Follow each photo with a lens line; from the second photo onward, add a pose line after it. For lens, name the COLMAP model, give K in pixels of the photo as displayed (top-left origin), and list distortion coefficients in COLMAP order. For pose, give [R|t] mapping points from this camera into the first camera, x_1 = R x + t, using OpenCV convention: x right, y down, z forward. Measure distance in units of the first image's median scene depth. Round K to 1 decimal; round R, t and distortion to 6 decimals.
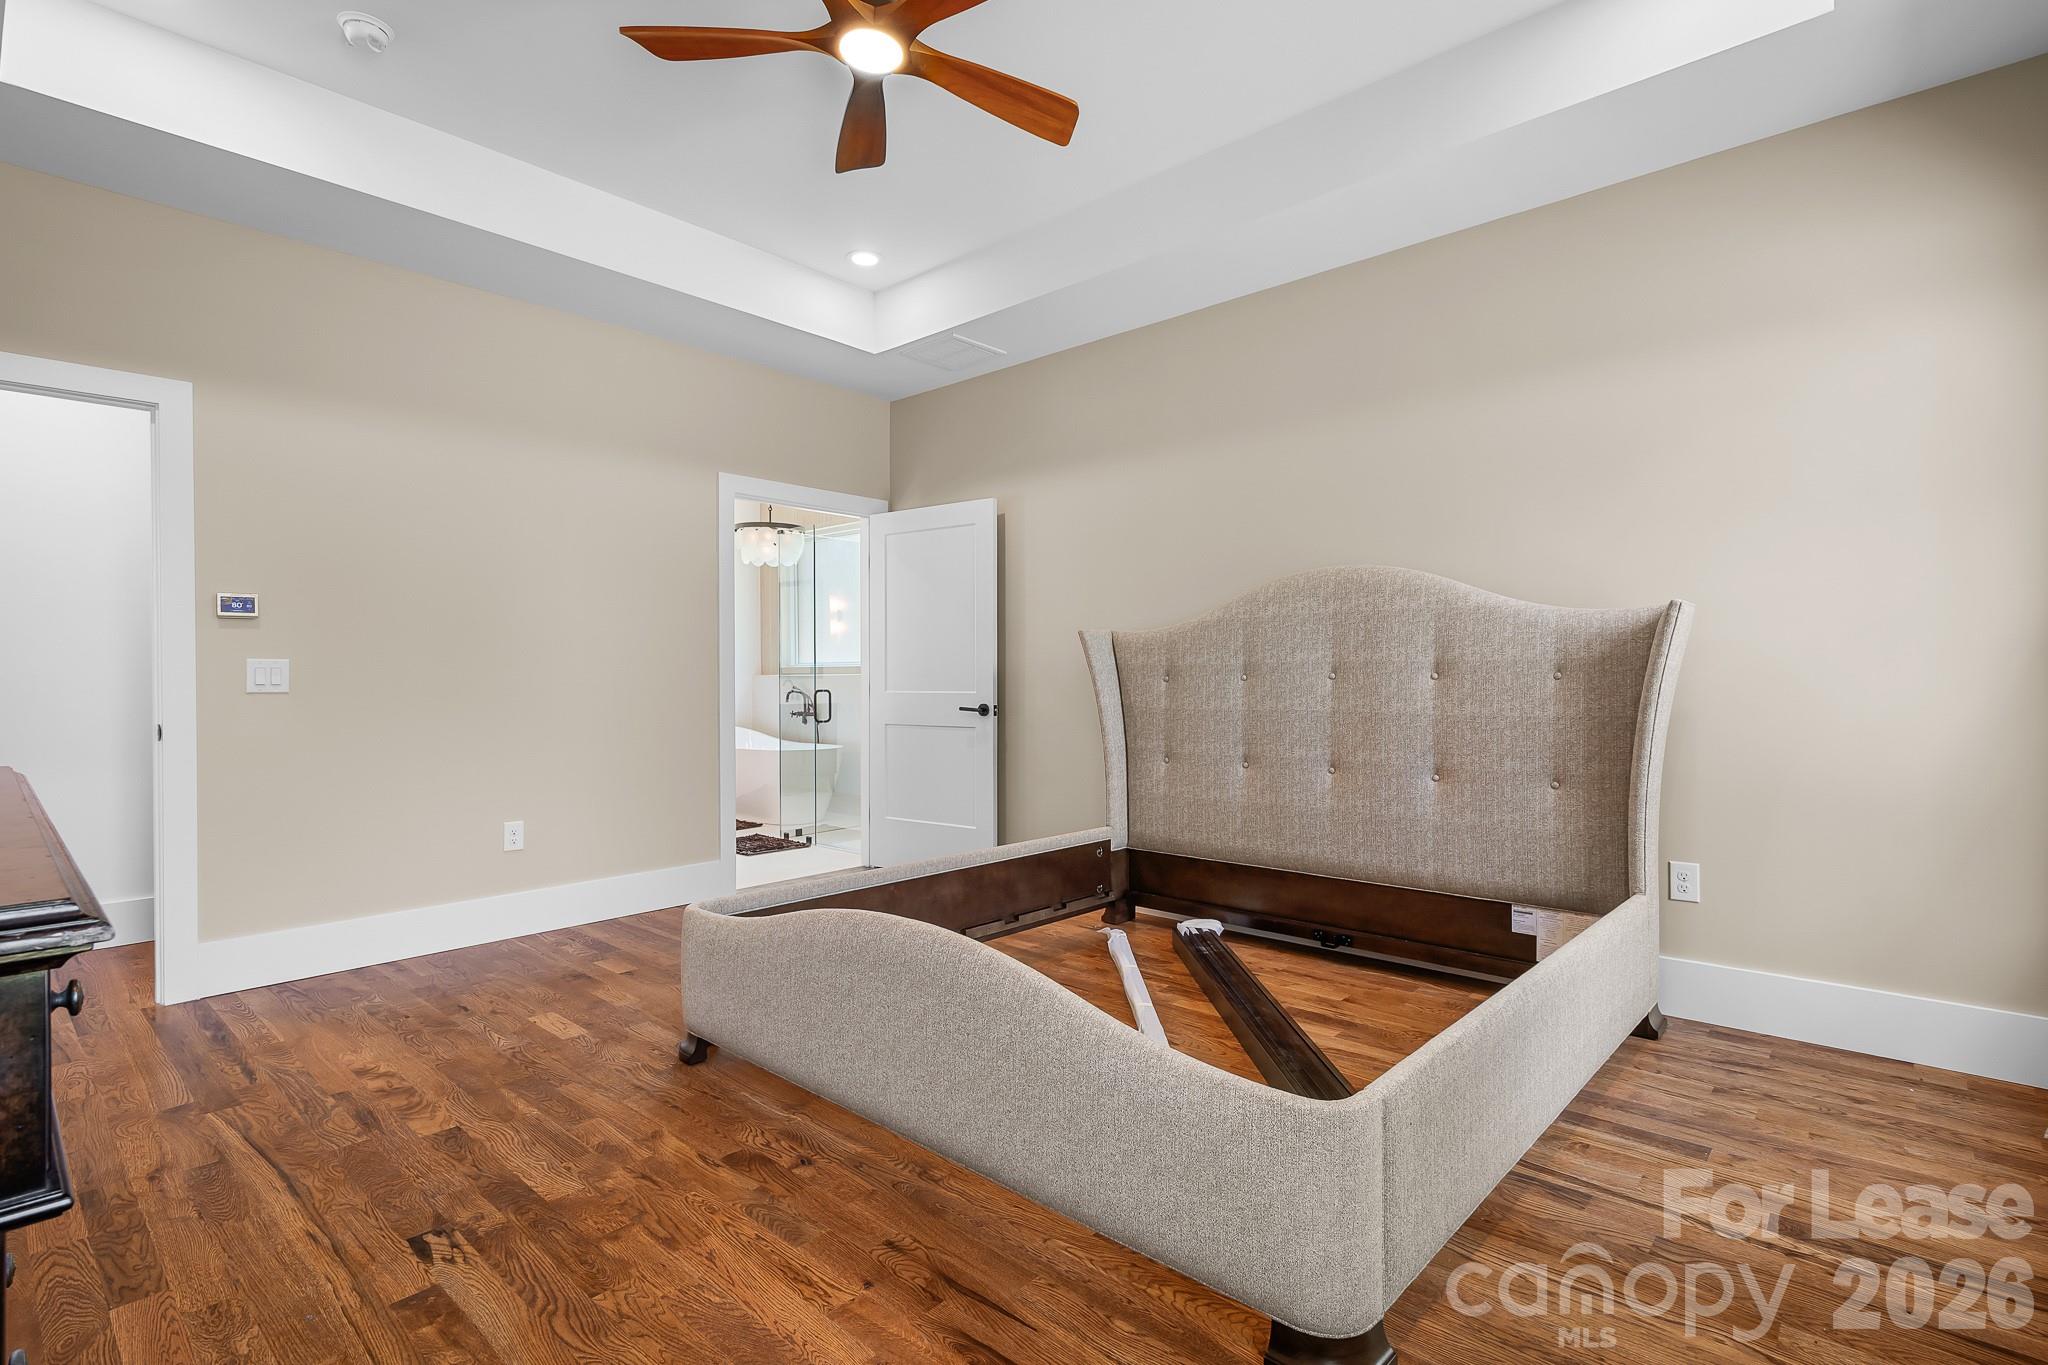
lens RADIAL K [[967.9, 0, 1034.3], [0, 967.9, 680.9], [0, 0, 1]] dist [0.005625, -0.003298]
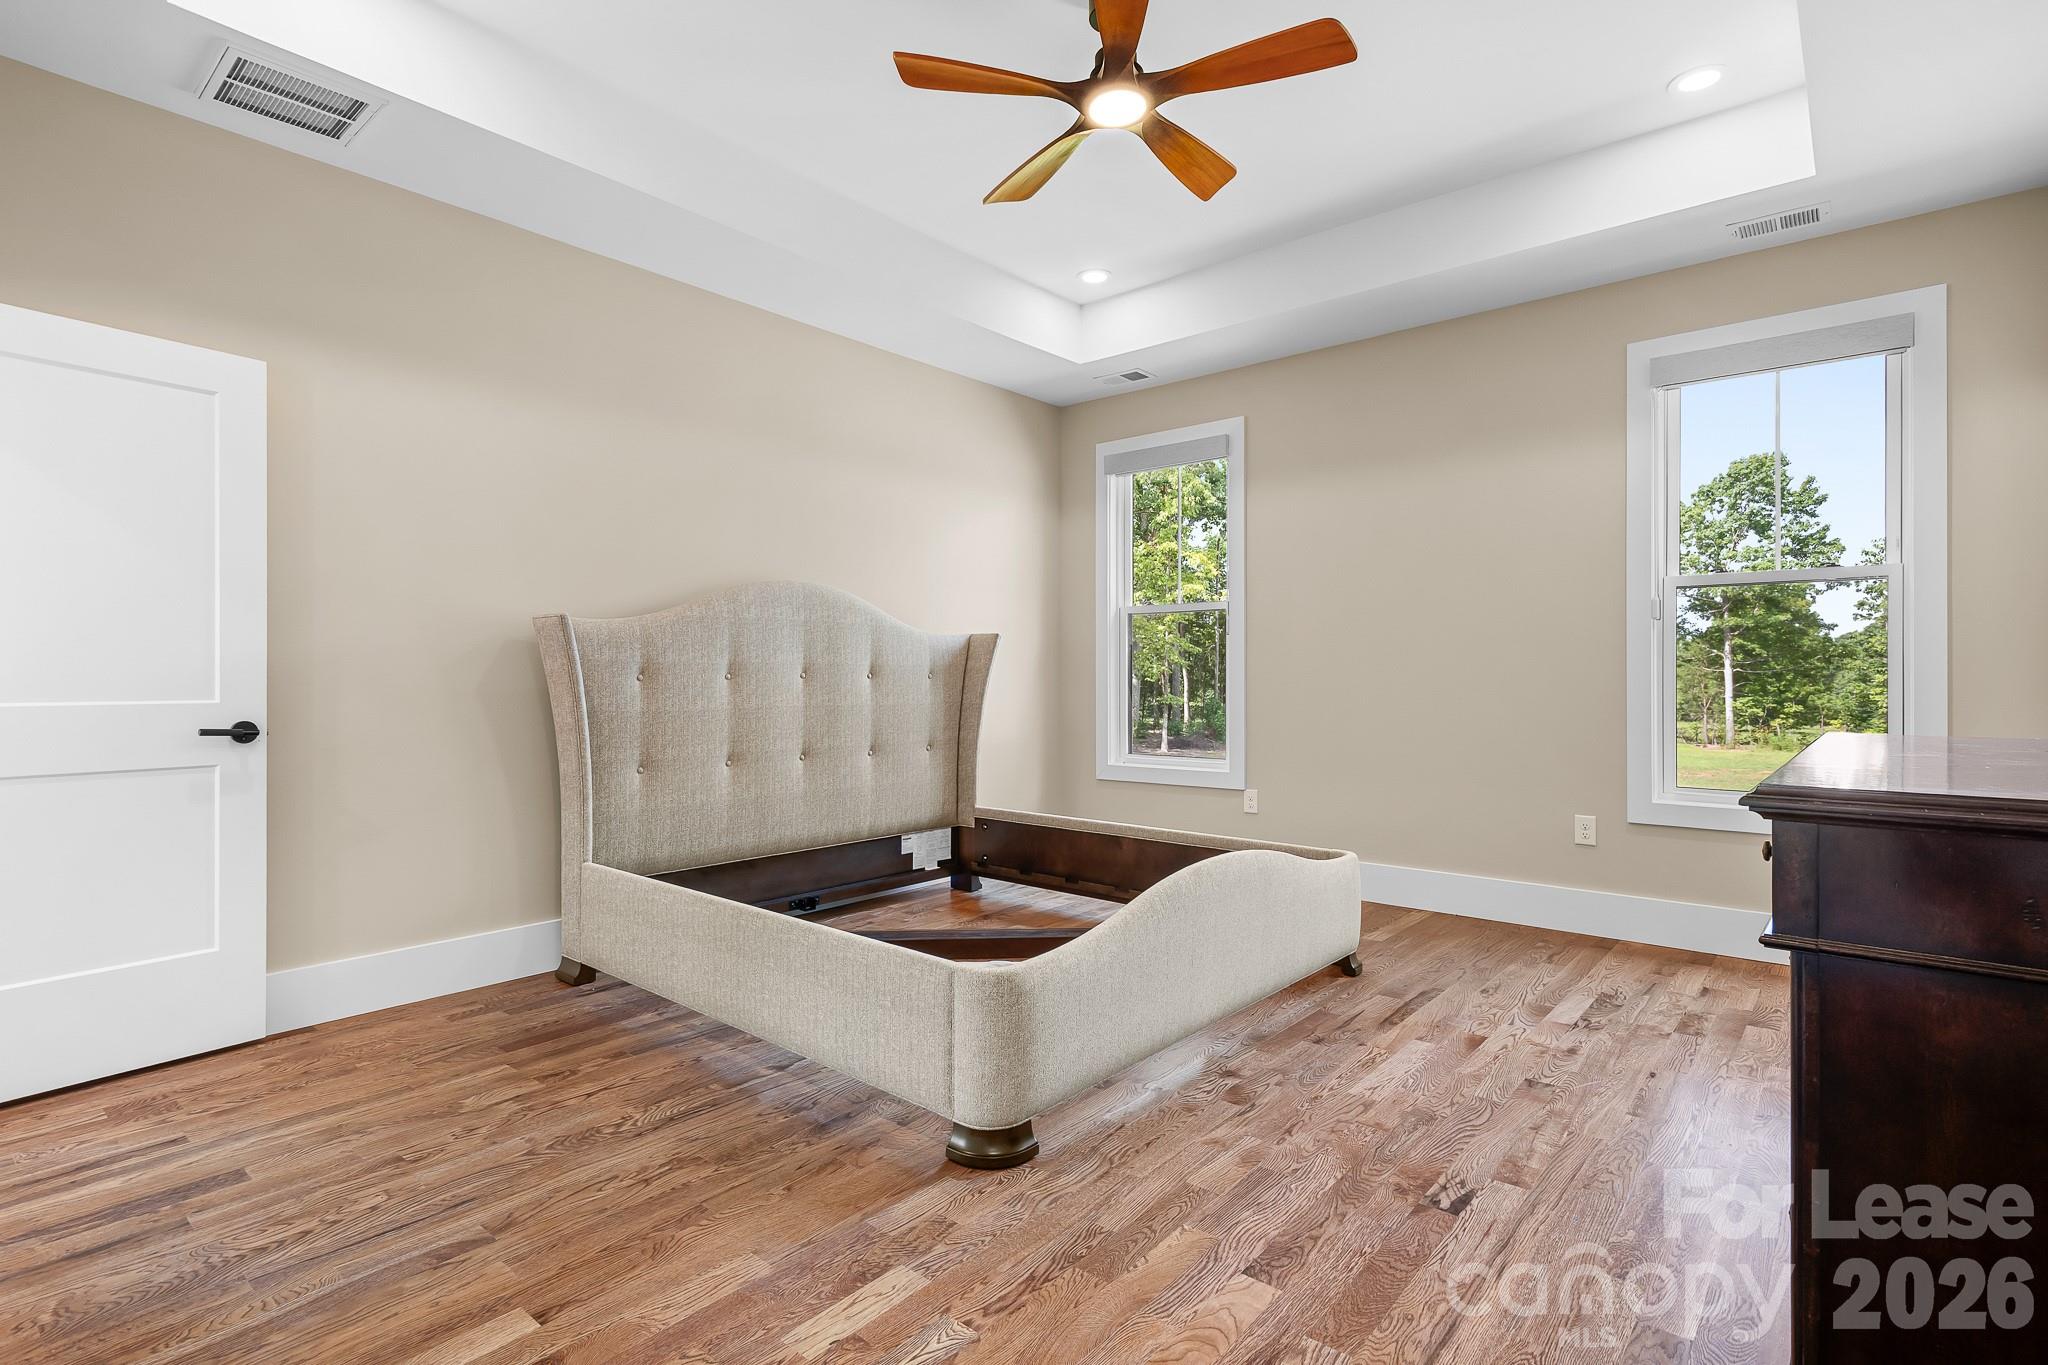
lens RADIAL K [[967.9, 0, 1033.2], [0, 967.9, 681.4], [0, 0, 1]] dist [0.005625, -0.003298]
pose [[-0.015199, 0.000498, 0.999884, -0.958980], [0.004661, 0.999989, -0.000428, 0.004118], [-0.999874, 0.004654, -0.015201, 0.840358]]
